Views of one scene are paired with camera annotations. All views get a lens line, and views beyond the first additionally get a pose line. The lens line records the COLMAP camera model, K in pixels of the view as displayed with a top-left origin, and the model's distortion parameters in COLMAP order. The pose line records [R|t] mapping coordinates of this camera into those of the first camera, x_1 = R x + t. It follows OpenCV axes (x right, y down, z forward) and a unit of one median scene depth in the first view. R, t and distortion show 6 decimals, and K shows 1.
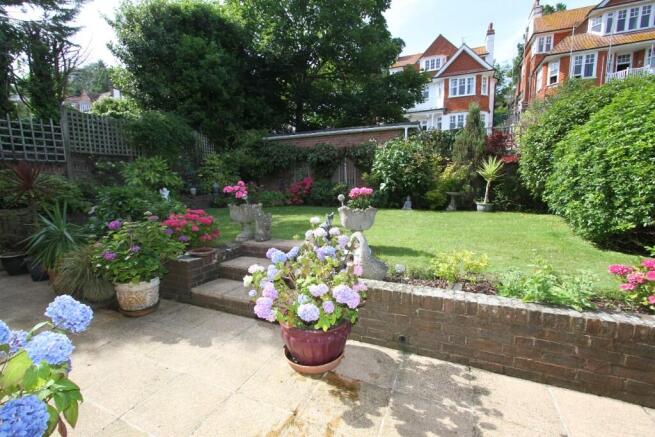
lens RADIAL K [[299.8, 0, 316.6], [0, 299.8, 223.6], [0, 0, 1]] dist [-0.015185, 0.000953]
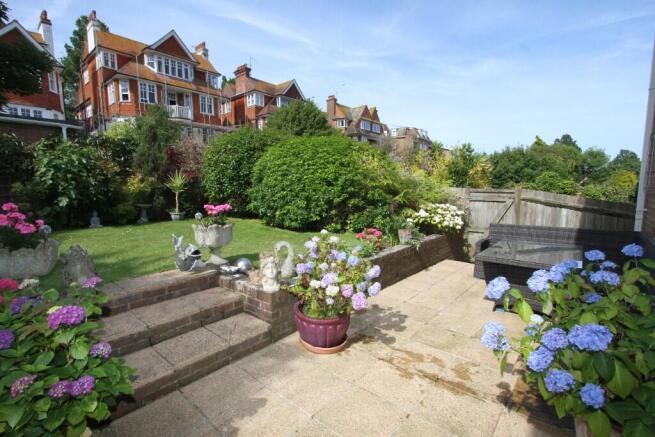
lens RADIAL K [[299.8, 0, 316.6], [0, 299.8, 223.6], [0, 0, 1]] dist [-0.015185, 0.000953]
pose [[0.295996, -0.107999, 0.949064, -0.088175], [0.132566, 0.988617, 0.071154, -0.010145], [-0.945945, 0.104753, 0.306944, 0.046143]]
